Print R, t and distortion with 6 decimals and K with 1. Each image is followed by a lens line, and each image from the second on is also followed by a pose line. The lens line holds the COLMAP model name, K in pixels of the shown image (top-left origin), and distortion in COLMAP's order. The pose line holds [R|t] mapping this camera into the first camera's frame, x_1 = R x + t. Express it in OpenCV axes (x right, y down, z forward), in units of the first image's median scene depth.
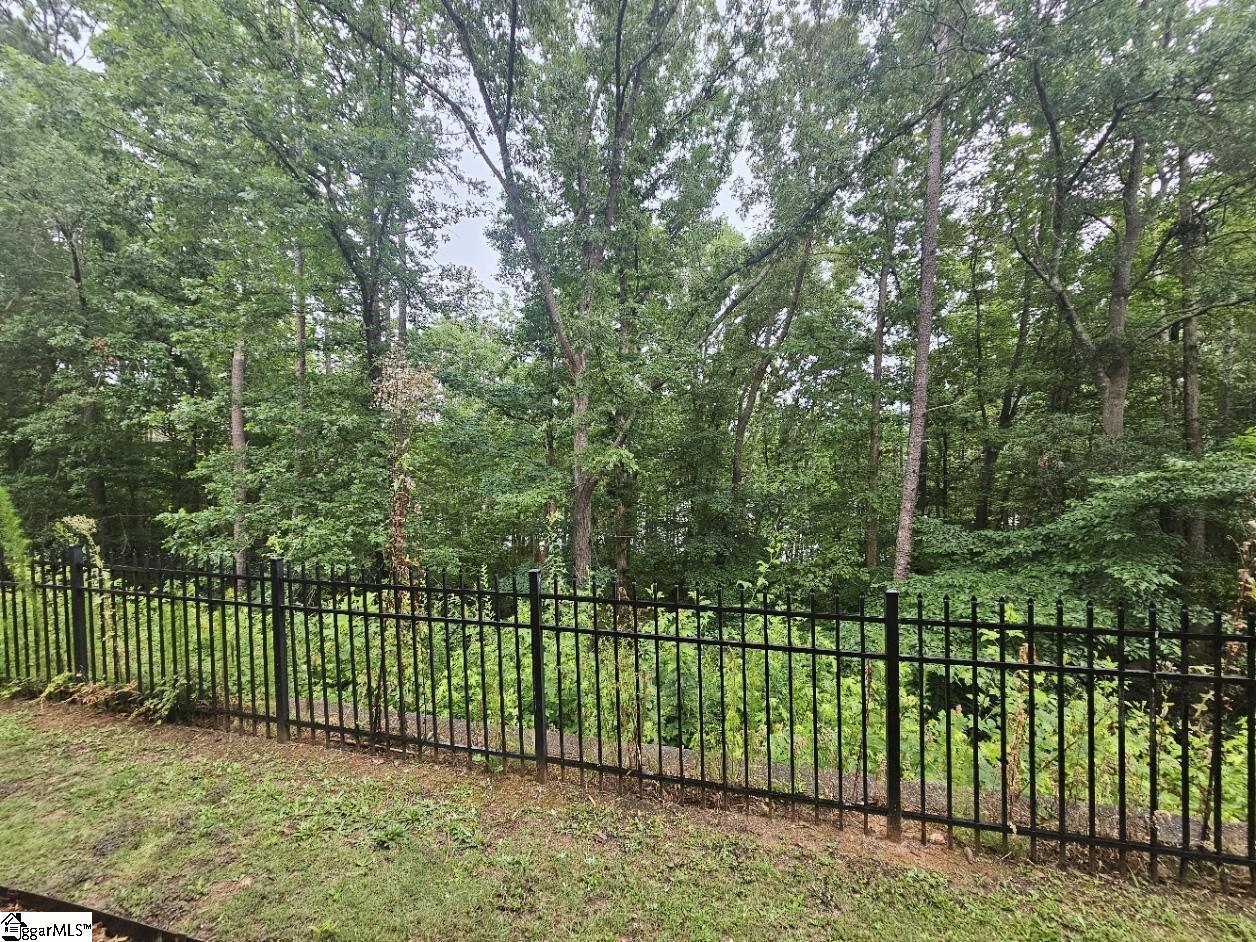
lens RADIAL K [[501.7, 0, 626.8], [0, 501.7, 475.2], [0, 0, 1]] dist [0.000401, -0.000255]
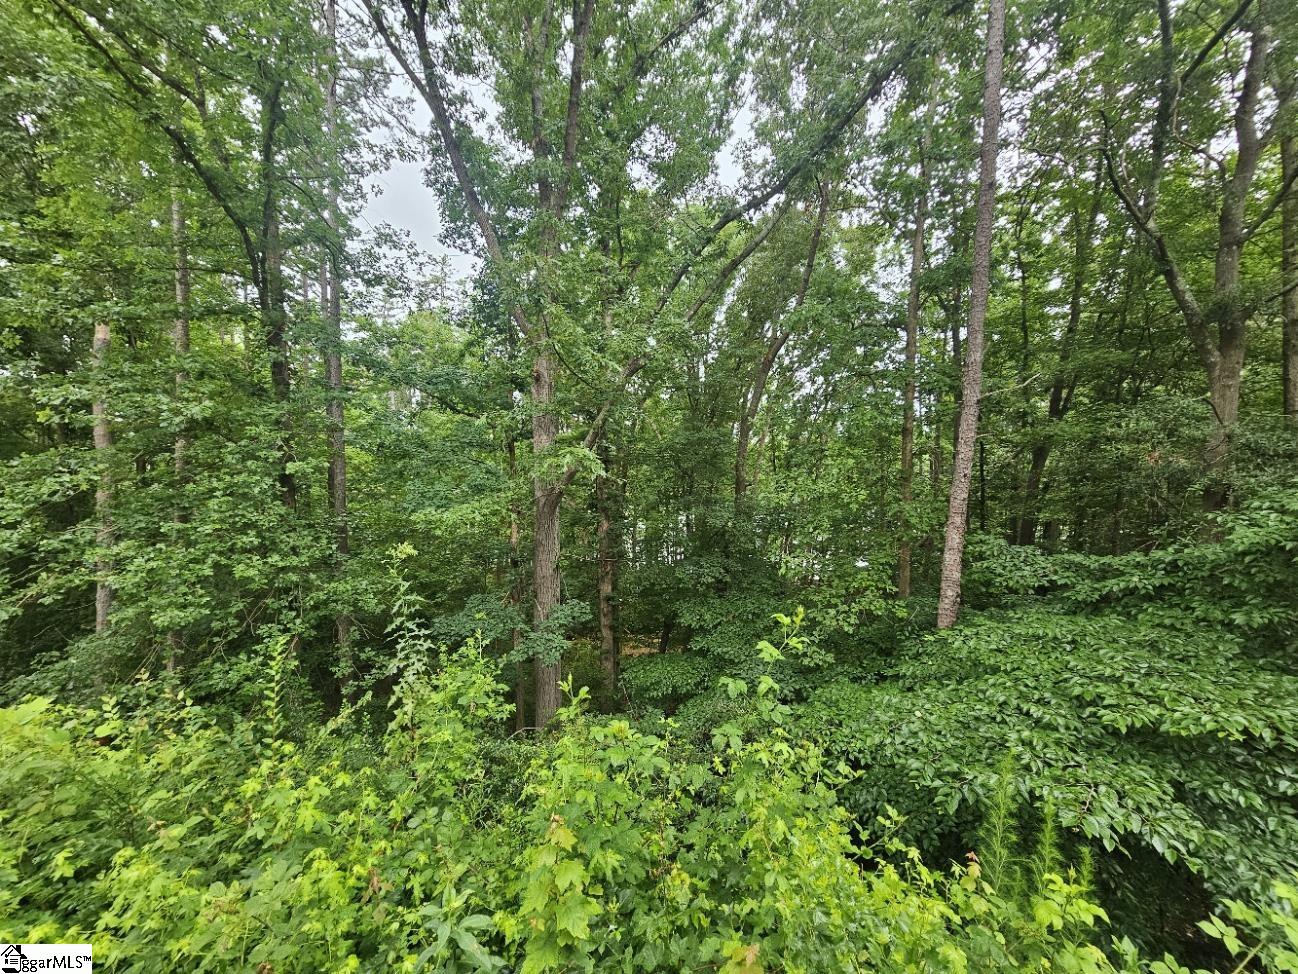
lens RADIAL K [[518.5, 0, 650.1], [0, 518.5, 487.2], [0, 0, 1]] dist [0.000401, -0.000255]
pose [[0.999360, -0.005841, 0.035282, 0.049946], [0.005859, 0.999983, -0.000406, 0.005873], [-0.035279, 0.000613, 0.999377, 0.179170]]
